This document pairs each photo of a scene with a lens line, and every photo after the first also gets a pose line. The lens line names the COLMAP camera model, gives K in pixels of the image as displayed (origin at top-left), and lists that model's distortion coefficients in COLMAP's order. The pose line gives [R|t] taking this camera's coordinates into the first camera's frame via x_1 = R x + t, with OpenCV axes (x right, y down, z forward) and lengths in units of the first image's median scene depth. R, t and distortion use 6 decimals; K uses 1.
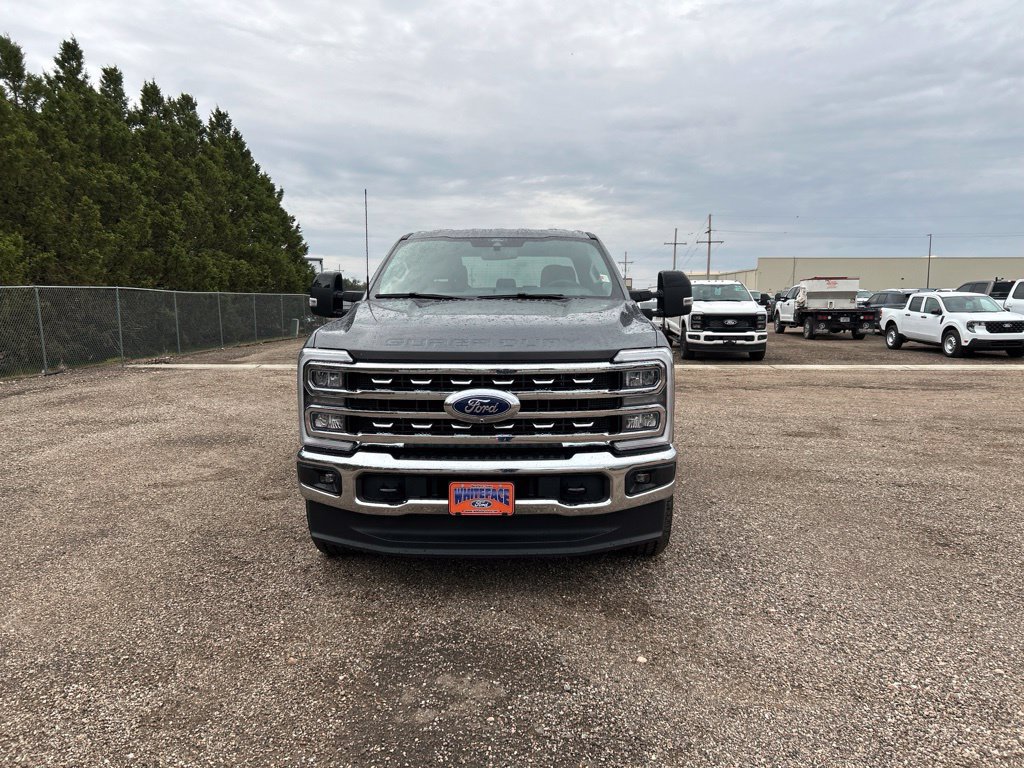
lens RADIAL K [[767.8, 0, 510.8], [0, 767.8, 387.7], [0, 0, 1]] dist [0.048079, -0.051084]
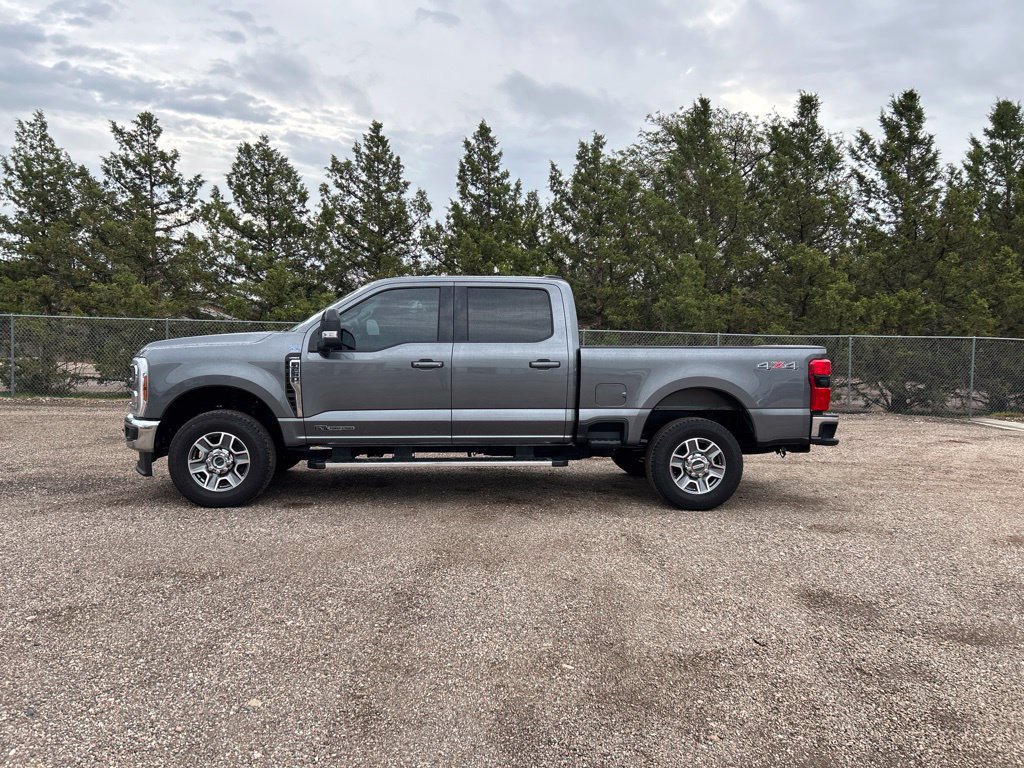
lens RADIAL K [[767.8, 0, 521.3], [0, 767.8, 399.6], [0, 0, 1]] dist [0.048079, -0.051084]
pose [[0.116094, 0.078637, -0.990120, 1.963678], [-0.135505, 0.988794, 0.062643, -0.180900], [0.983952, 0.126893, 0.125449, 1.620638]]
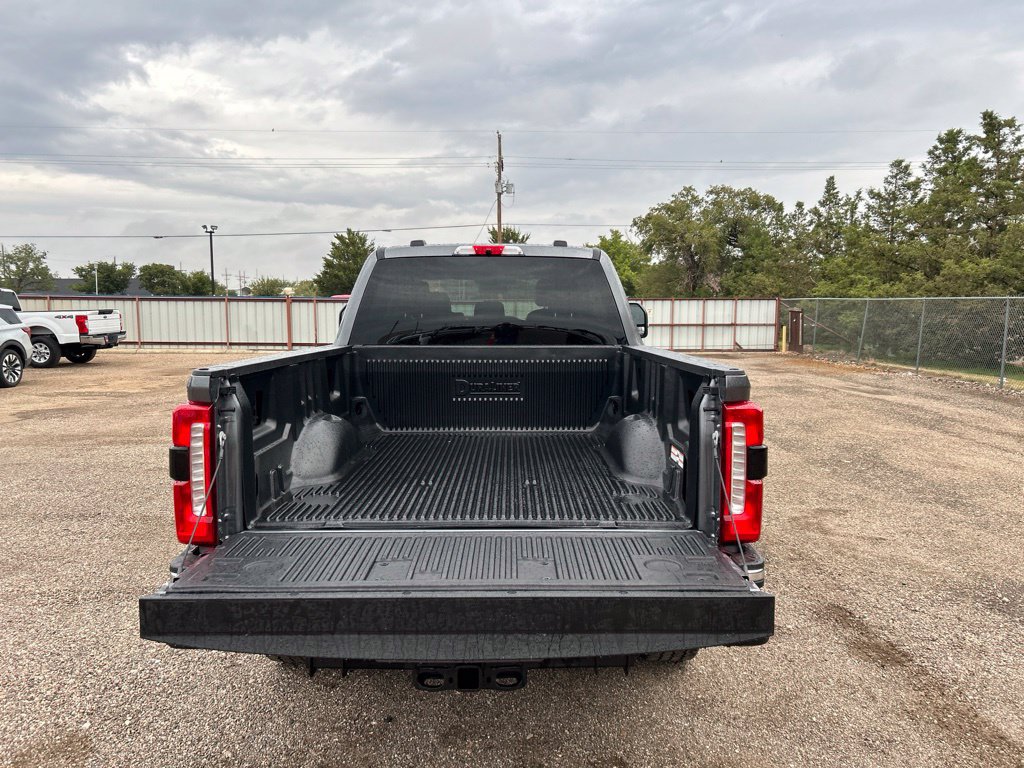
lens RADIAL K [[767.8, 0, 515.2], [0, 767.8, 383.7], [0, 0, 1]] dist [0.048079, -0.051084]
pose [[-0.999564, 0.008223, -0.028365, -0.020621], [0.001962, 0.976825, 0.214029, -0.410248], [0.029467, 0.213880, -0.976415, 3.178517]]
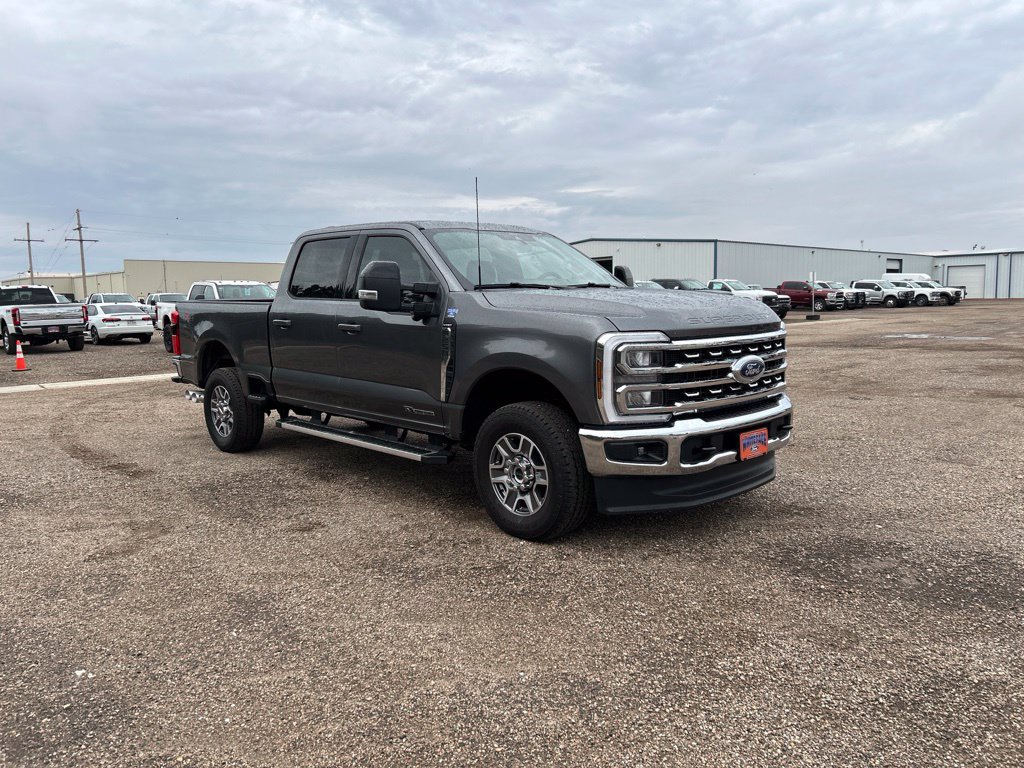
lens RADIAL K [[767.8, 0, 513.6], [0, 767.8, 375.6], [0, 0, 1]] dist [0.048079, -0.051084]
pose [[0.699430, -0.082586, 0.709913, -1.128563], [0.097223, 0.995062, 0.019971, -0.027015], [-0.708057, 0.055052, 0.704006, 0.368321]]
